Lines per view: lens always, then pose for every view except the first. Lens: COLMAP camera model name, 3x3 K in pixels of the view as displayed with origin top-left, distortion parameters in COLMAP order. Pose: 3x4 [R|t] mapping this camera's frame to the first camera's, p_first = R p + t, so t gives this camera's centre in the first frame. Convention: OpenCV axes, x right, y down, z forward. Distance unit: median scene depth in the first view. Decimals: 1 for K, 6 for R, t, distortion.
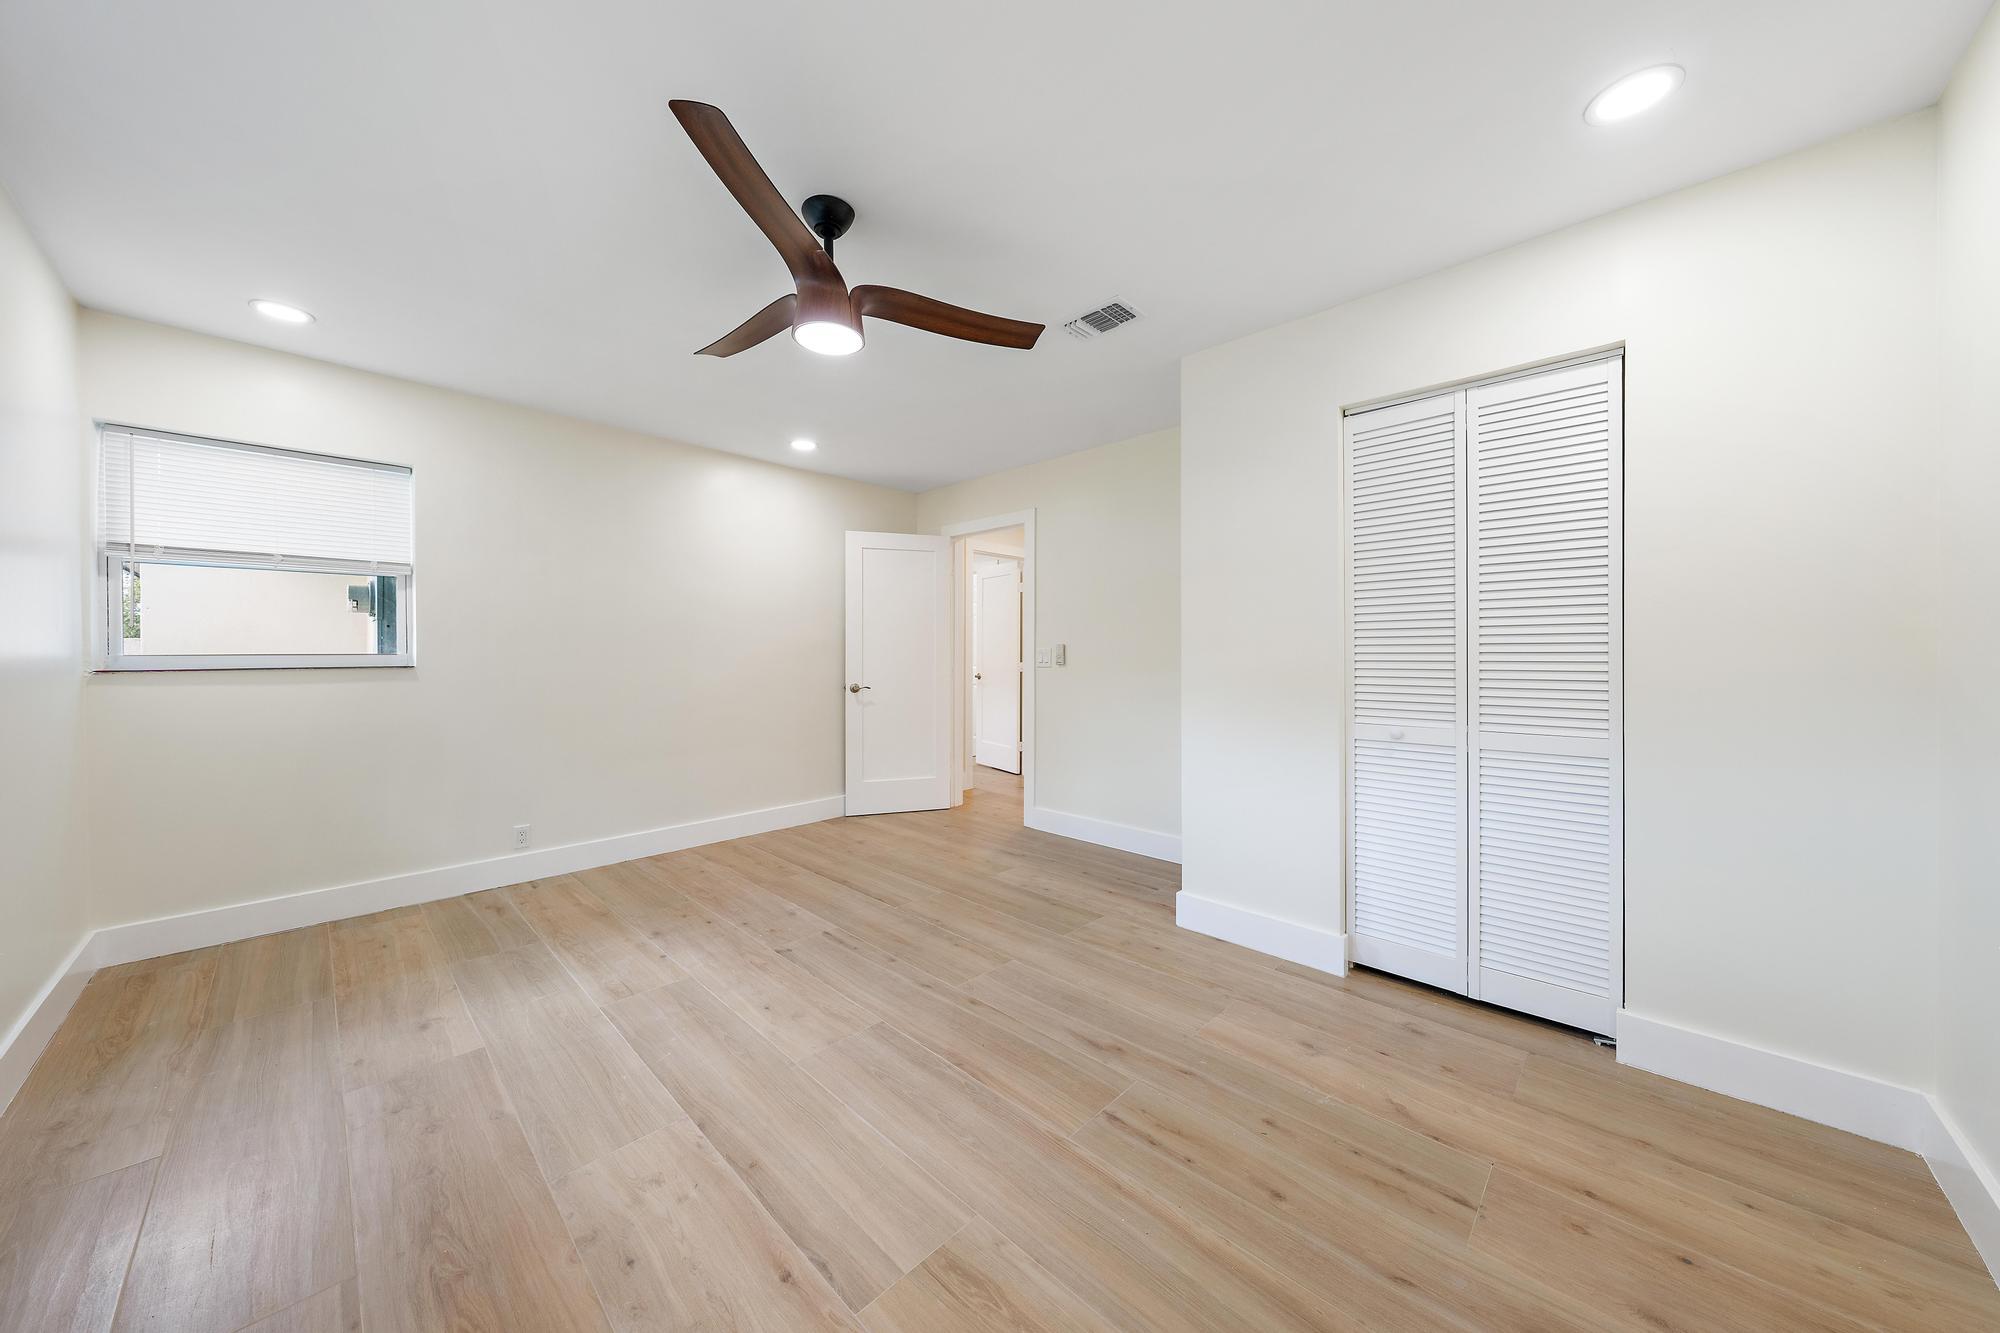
lens RADIAL K [[670.0, 0, 1001.5], [0, 670.0, 658.8], [0, 0, 1]] dist [-0.000053, -0.000010]
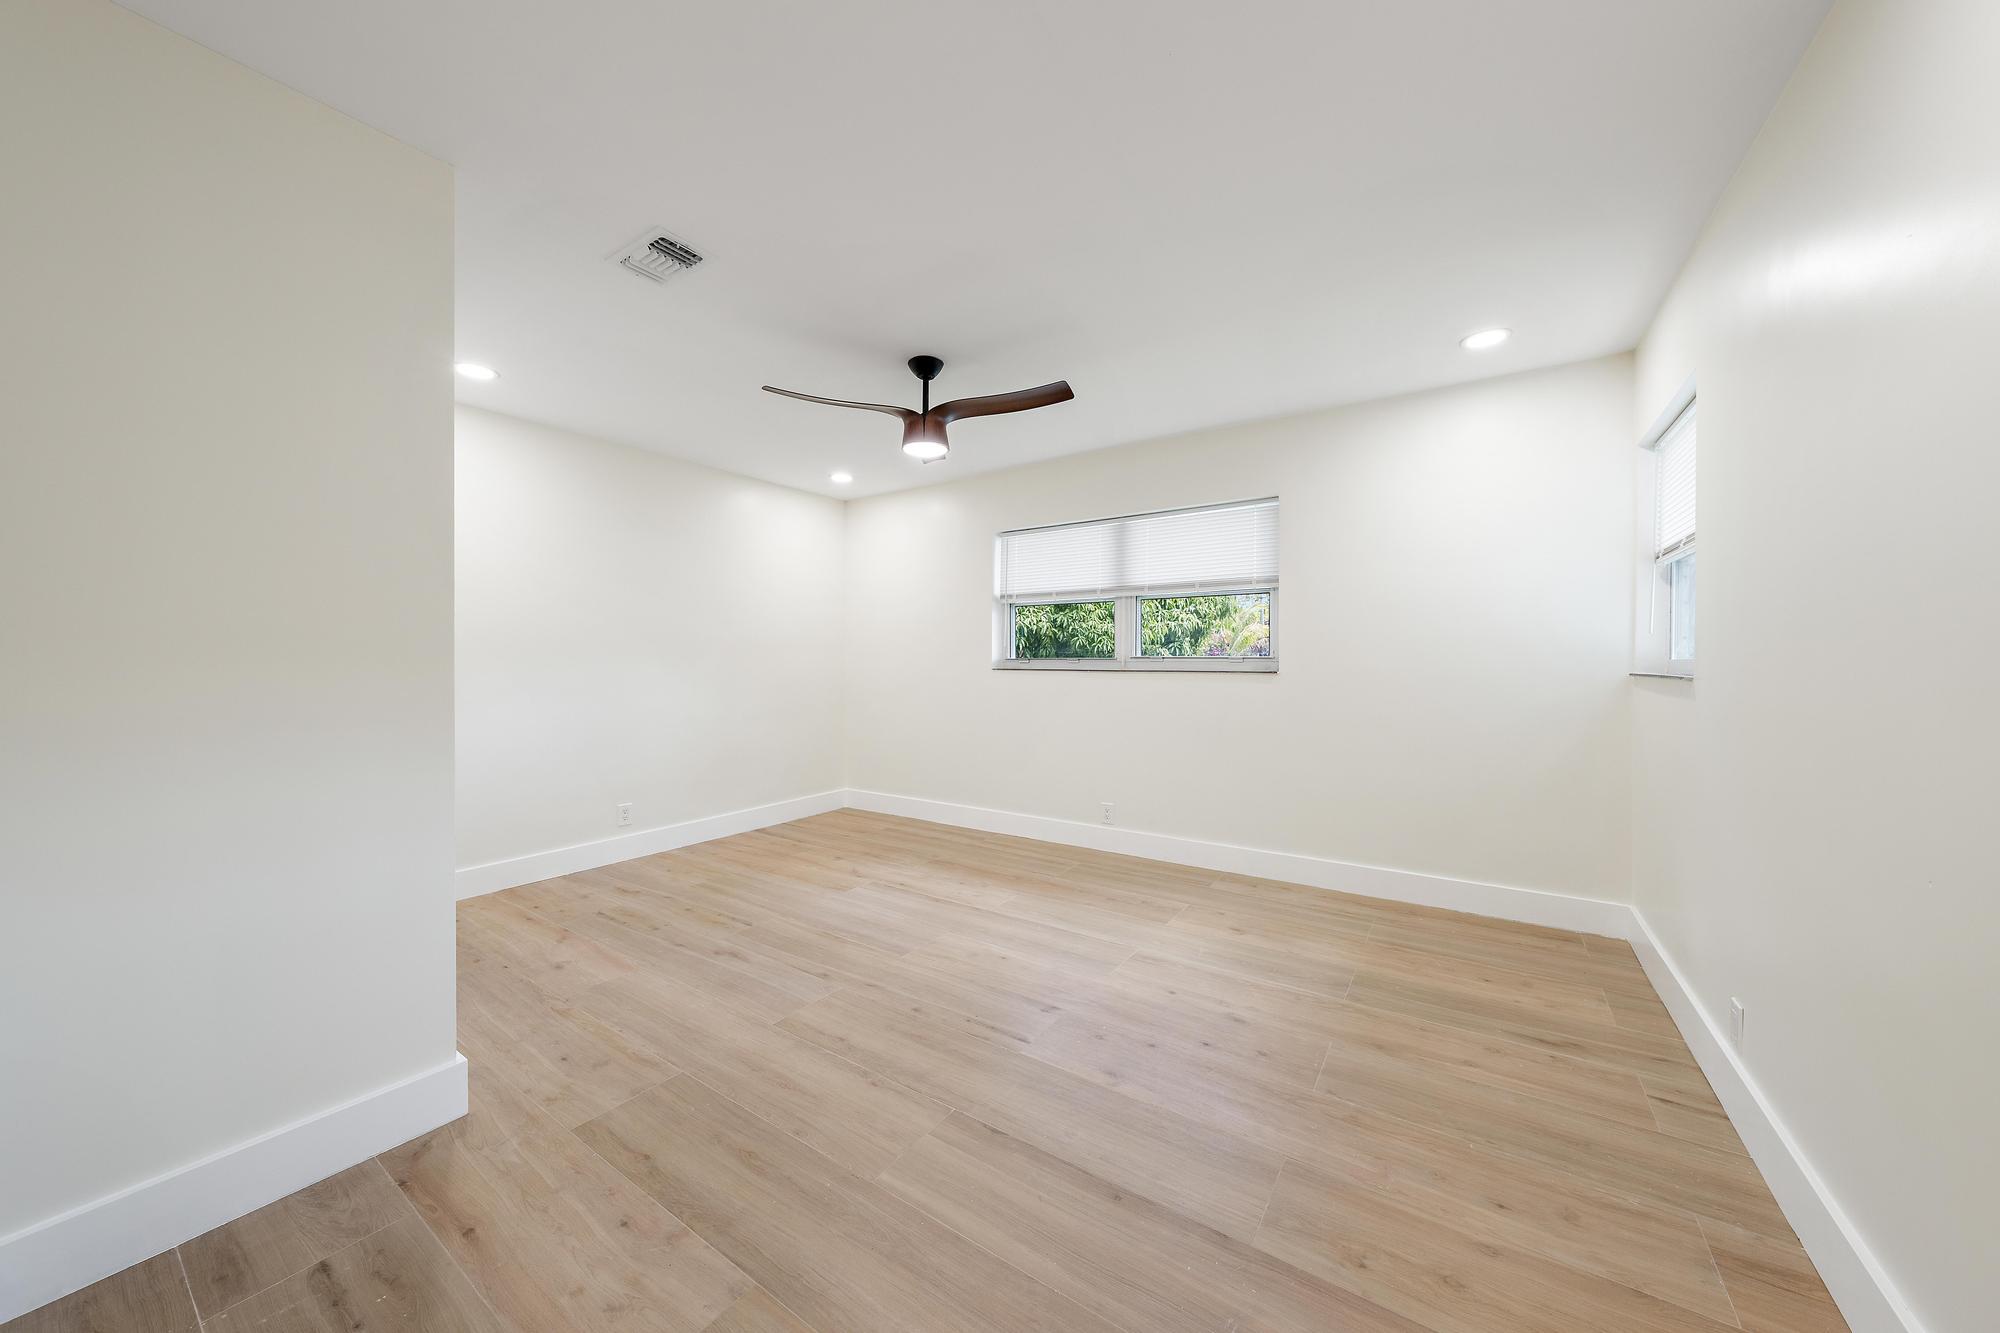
lens RADIAL K [[689.5, 0, 999.3], [0, 689.5, 663.9], [0, 0, 1]] dist [0.001024, 0.000061]
pose [[-0.985980, 0.003394, -0.166829, -0.130072], [0.001672, 0.999944, 0.010458, -0.011894], [0.166855, 0.010032, -0.985930, 2.044827]]
